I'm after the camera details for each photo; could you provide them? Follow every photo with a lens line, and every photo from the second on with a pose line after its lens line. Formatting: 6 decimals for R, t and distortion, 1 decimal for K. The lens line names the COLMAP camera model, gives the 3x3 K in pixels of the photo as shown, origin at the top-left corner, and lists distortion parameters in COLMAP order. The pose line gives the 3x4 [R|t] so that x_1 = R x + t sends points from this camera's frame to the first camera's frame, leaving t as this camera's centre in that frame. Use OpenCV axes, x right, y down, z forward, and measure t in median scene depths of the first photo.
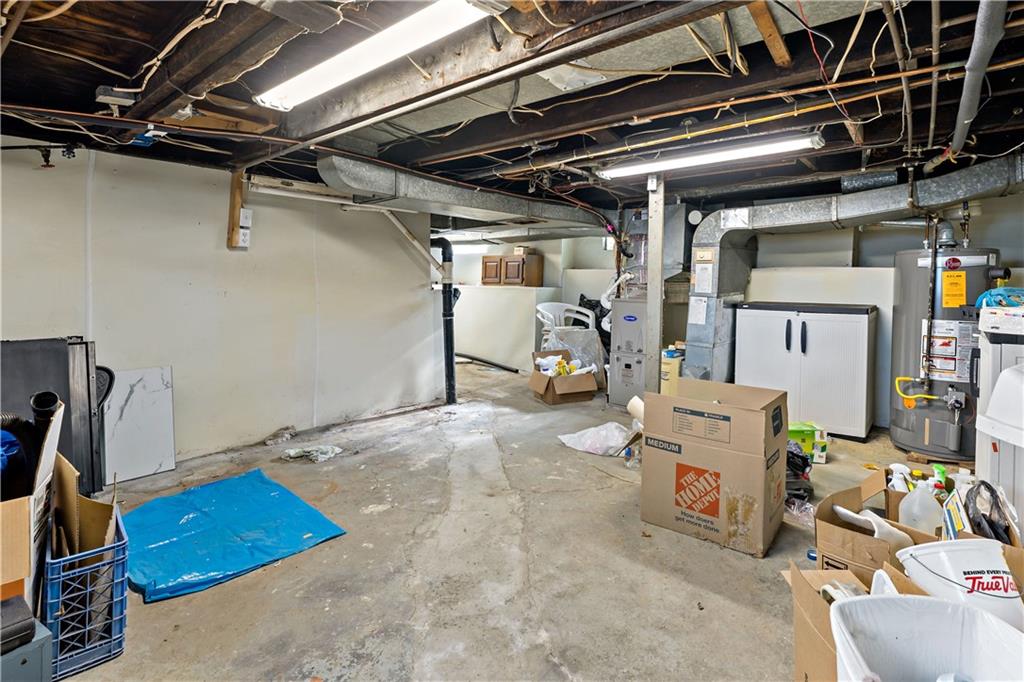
lens RADIAL K [[433.8, 0, 514.2], [0, 433.8, 273.6], [0, 0, 1]] dist [0.000100, 0.000152]
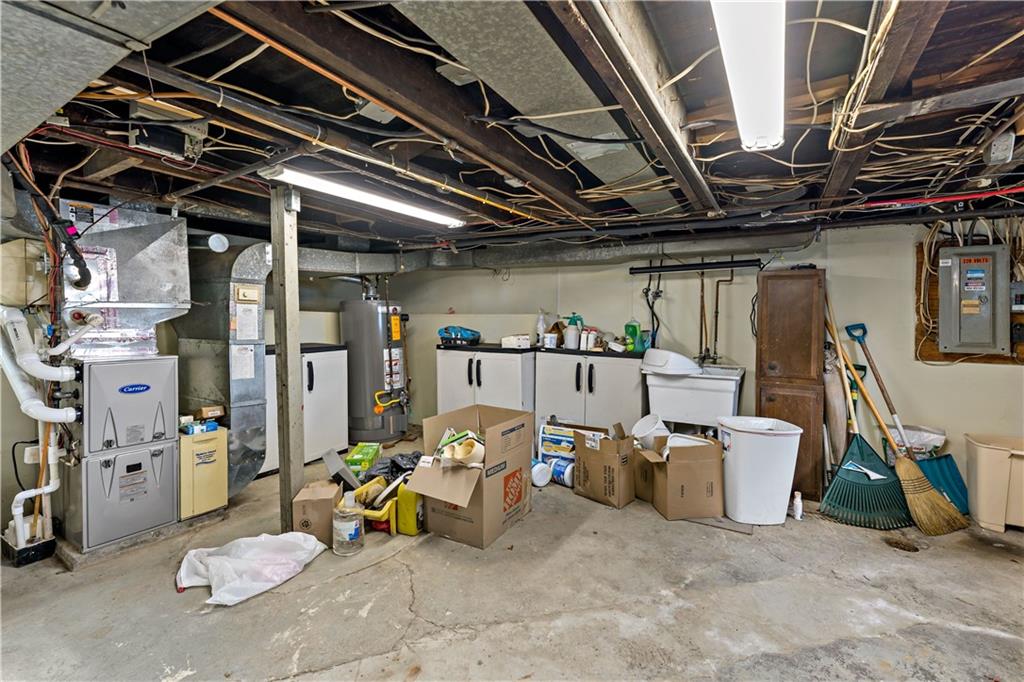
lens RADIAL K [[441.3, 0, 511.5], [0, 441.3, 326.6], [0, 0, 1]] dist [-0.002867, 0.000383]
pose [[-0.116179, -0.021231, 0.993001, -0.744643], [-0.012451, 0.999724, 0.019918, -0.005013], [-0.993150, -0.010049, -0.116411, 1.006629]]
